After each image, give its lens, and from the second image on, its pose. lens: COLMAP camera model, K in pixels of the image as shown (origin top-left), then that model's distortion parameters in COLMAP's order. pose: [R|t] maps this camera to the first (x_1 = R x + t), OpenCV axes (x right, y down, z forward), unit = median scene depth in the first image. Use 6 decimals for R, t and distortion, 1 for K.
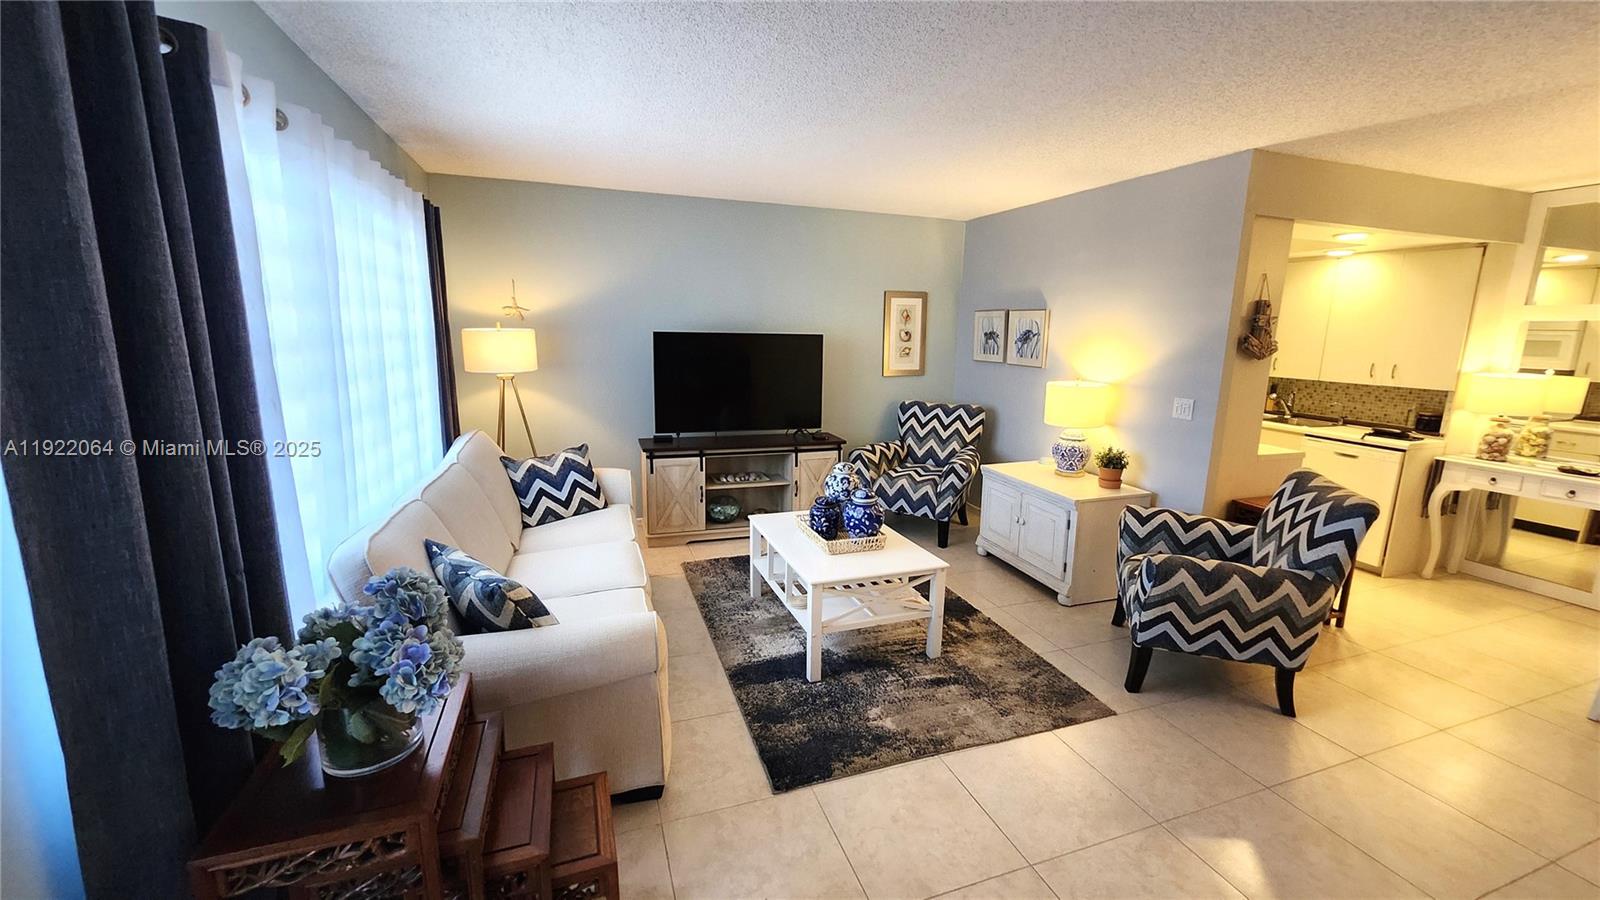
lens RADIAL K [[631.4, 0, 804.6], [0, 631.4, 445.1], [0, 0, 1]] dist [-0.001416, -0.000030]
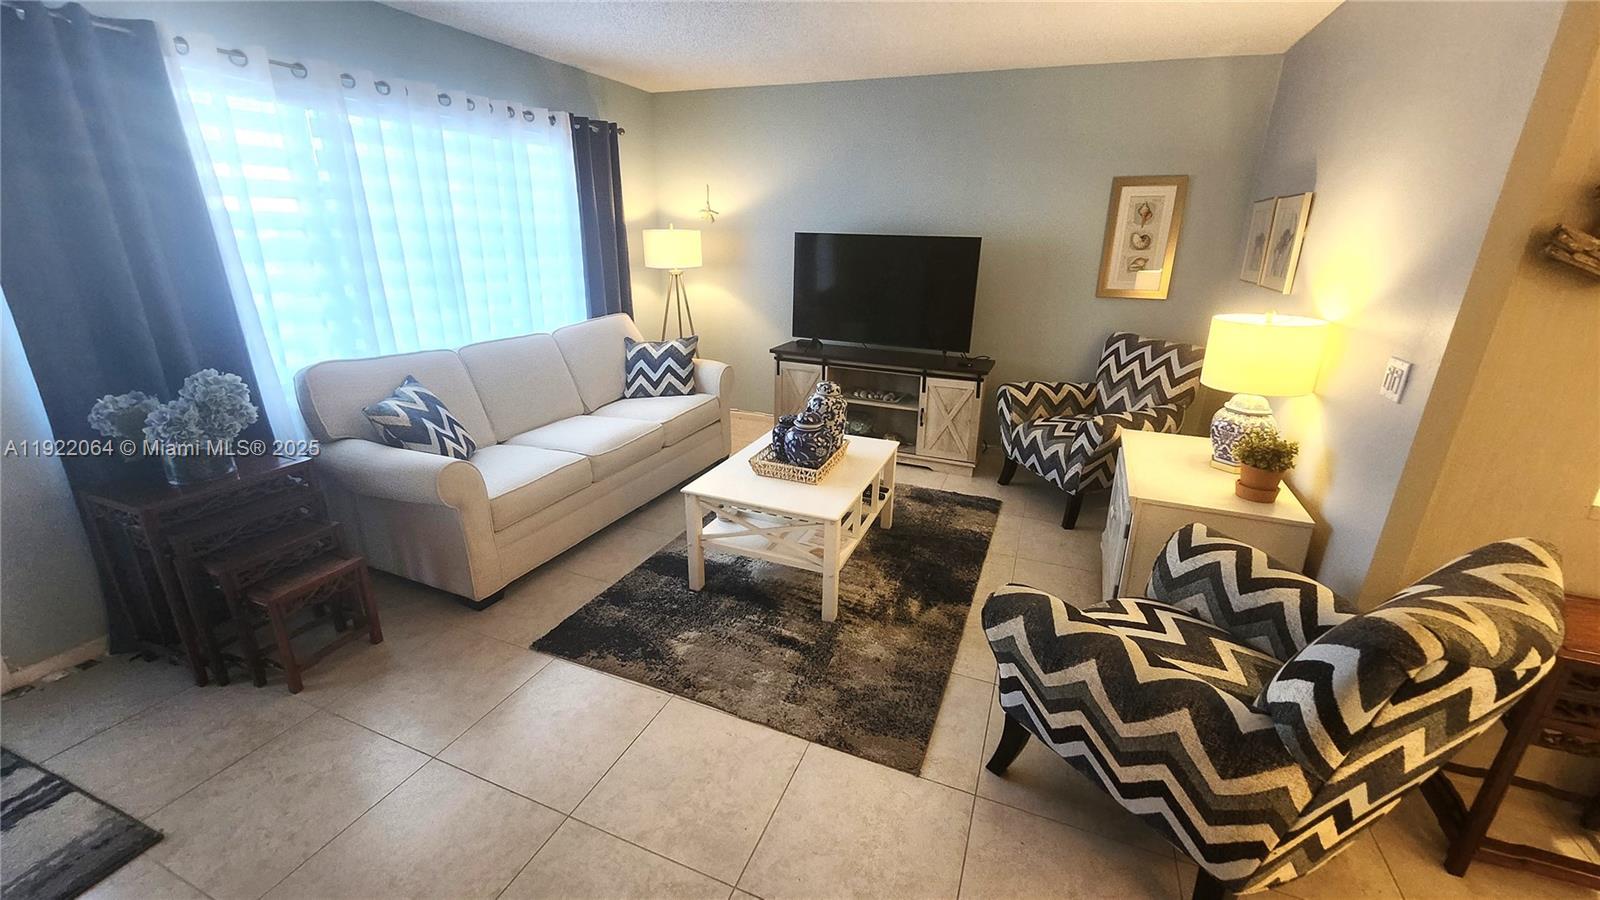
lens RADIAL K [[633.1, 0, 803.4], [0, 633.1, 445.9], [0, 0, 1]] dist [-0.001706, 0.000005]
pose [[0.746712, 0.209806, -0.631192, 0.515592], [-0.128649, 0.976586, 0.172419, -0.027812], [0.652588, -0.047545, 0.756220, 0.265690]]
